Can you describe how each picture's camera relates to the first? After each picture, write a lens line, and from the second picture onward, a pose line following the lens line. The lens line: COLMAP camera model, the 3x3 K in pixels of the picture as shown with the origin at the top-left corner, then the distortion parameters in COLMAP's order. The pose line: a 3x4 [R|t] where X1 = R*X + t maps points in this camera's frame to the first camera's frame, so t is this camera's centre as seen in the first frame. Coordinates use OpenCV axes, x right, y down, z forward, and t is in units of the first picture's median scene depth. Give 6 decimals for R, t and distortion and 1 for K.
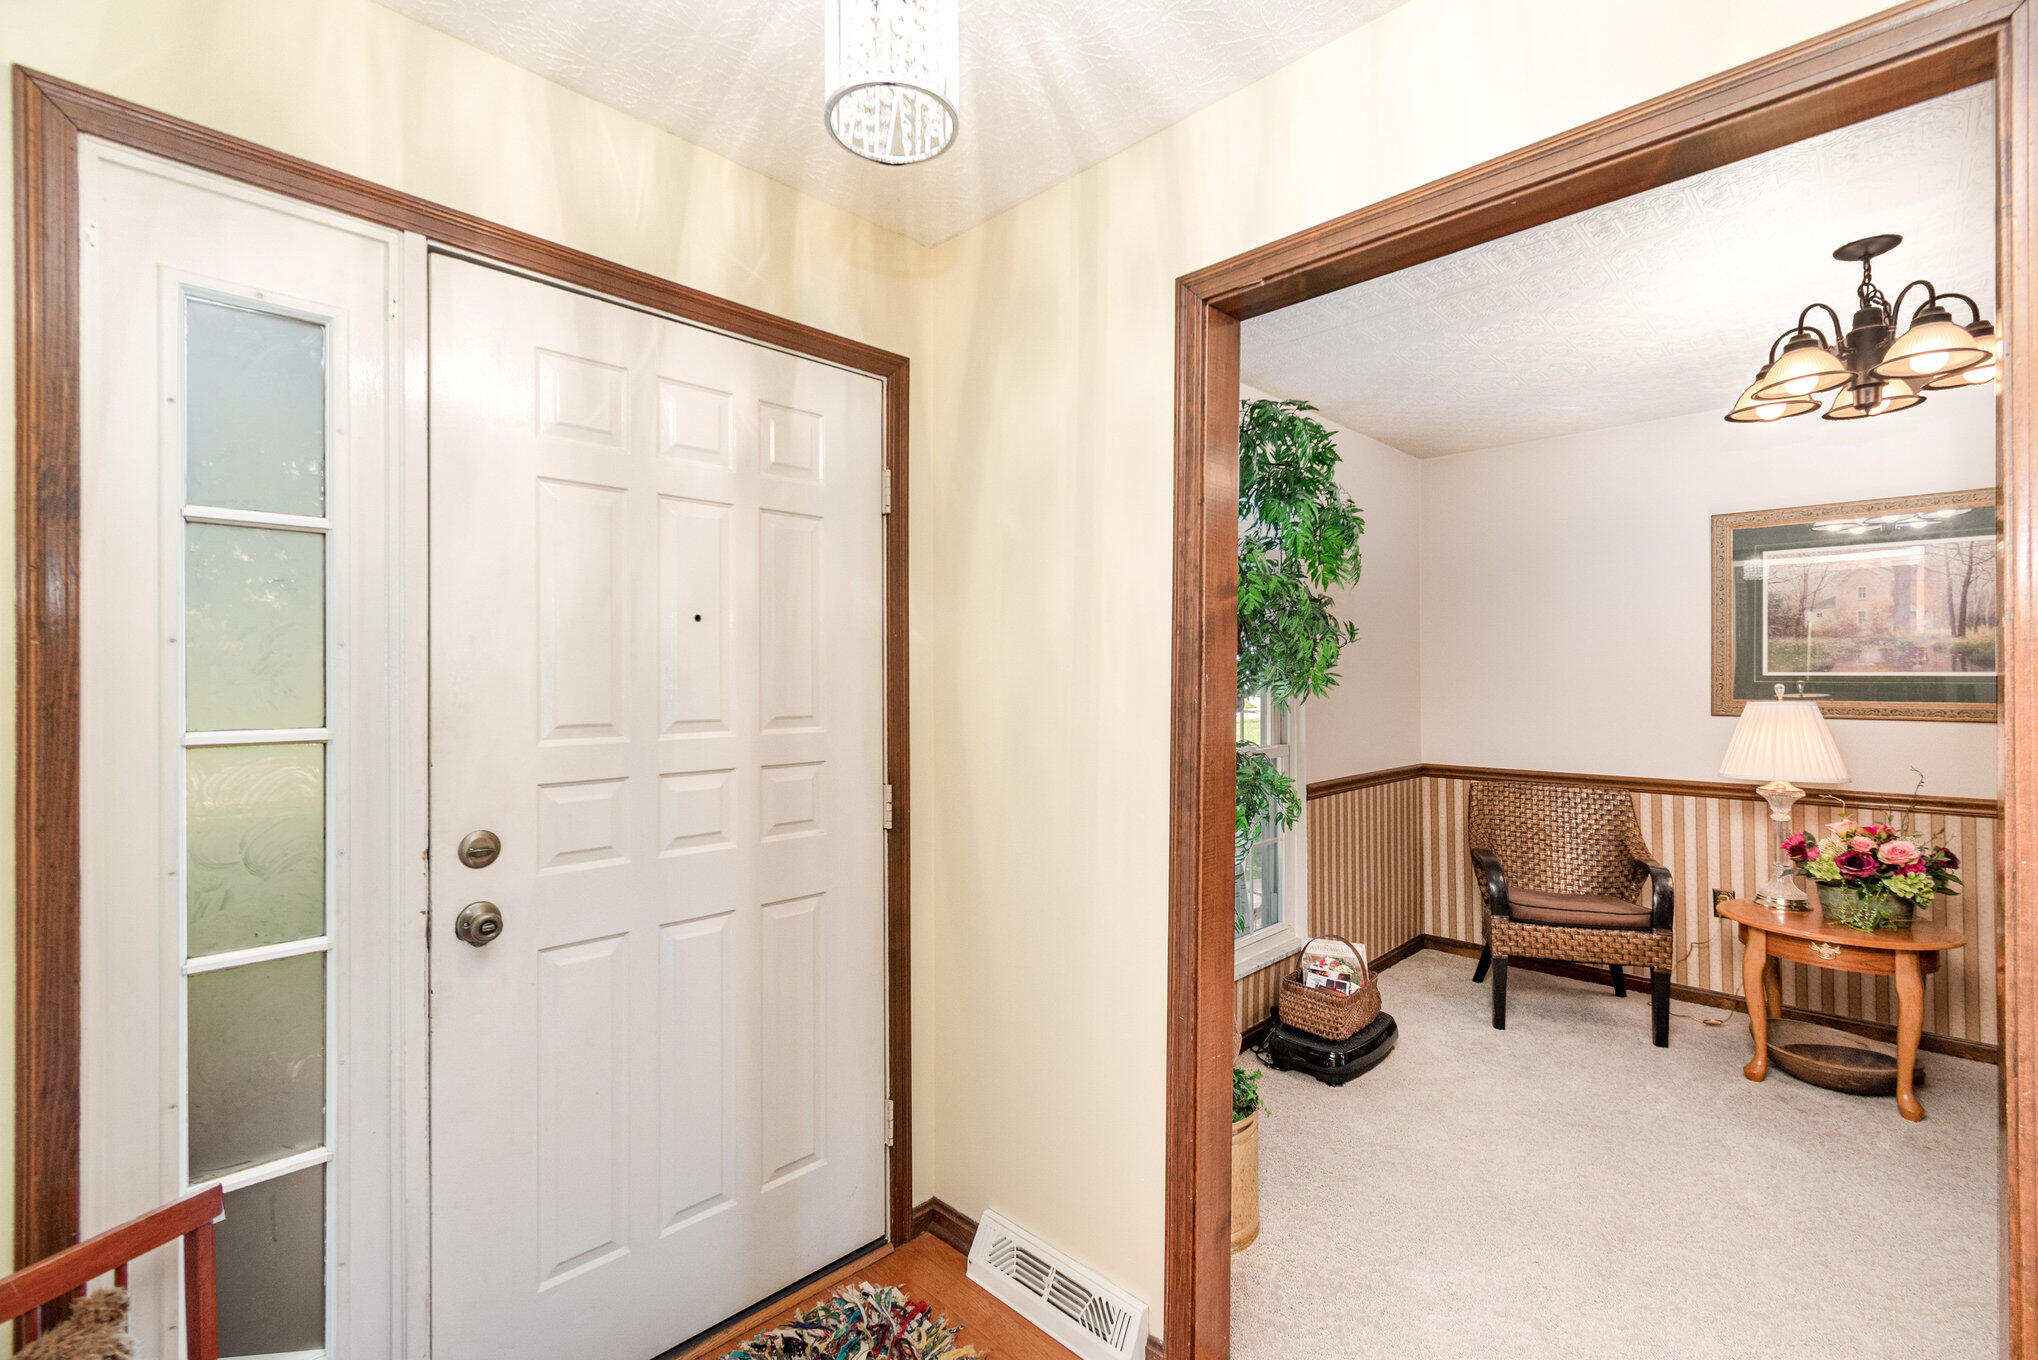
lens RADIAL K [[896.9, 0, 1015.7], [0, 896.9, 672.7], [0, 0, 1]] dist [-0.002442, 0.001063]
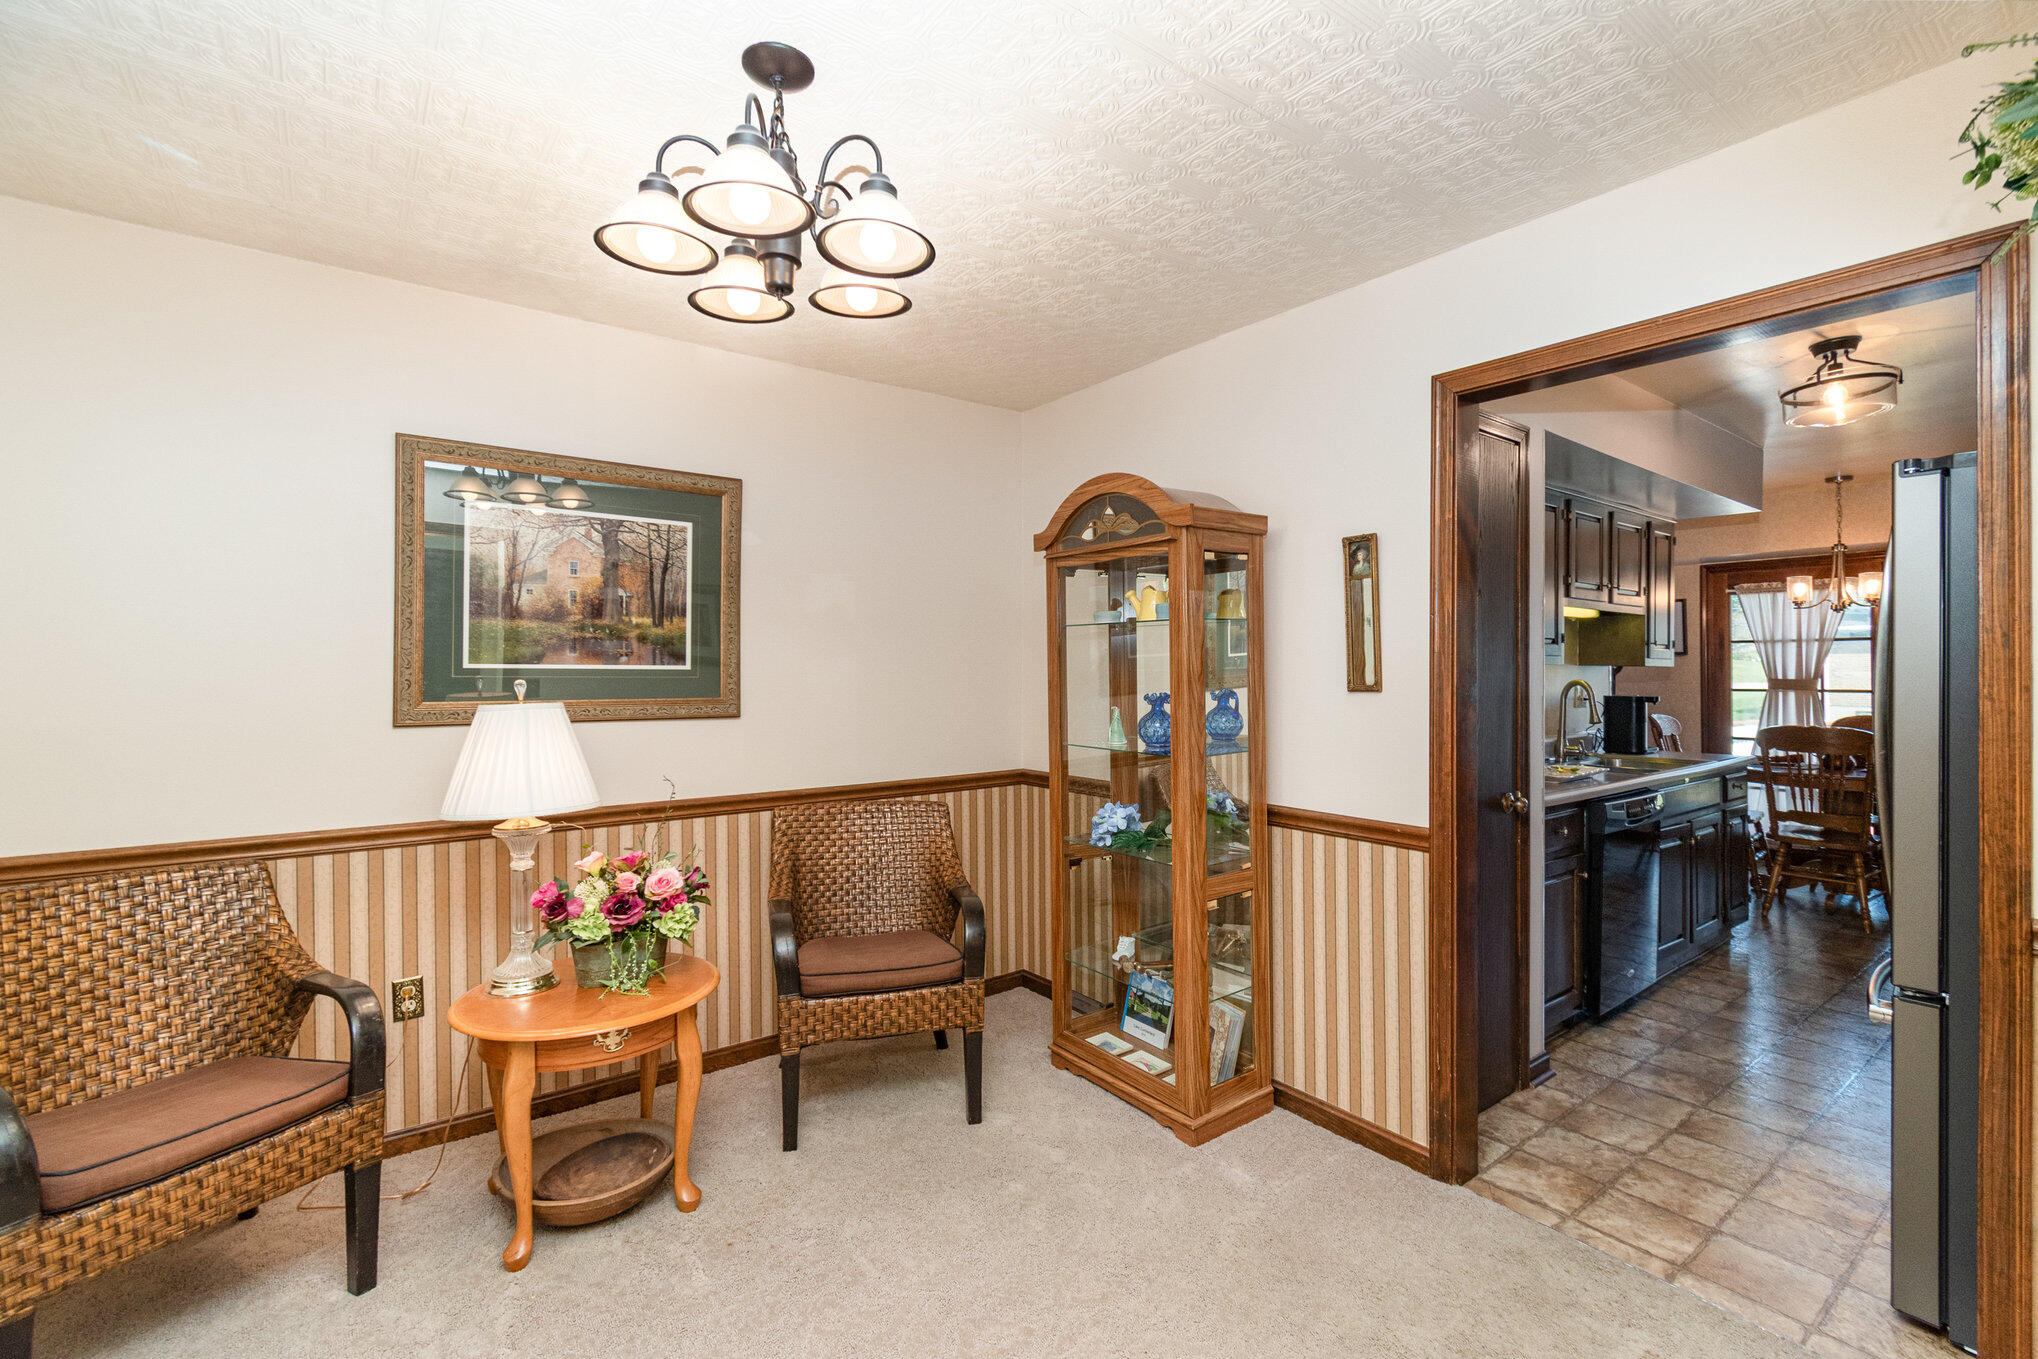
lens RADIAL K [[896.9, 0, 1024.6], [0, 896.9, 665.3], [0, 0, 1]] dist [-0.002442, 0.001063]
pose [[0.128650, 0.013415, 0.991599, 0.197789], [-0.006135, 0.999900, -0.012731, 0.008690], [-0.991671, -0.004446, 0.128720, 0.529429]]
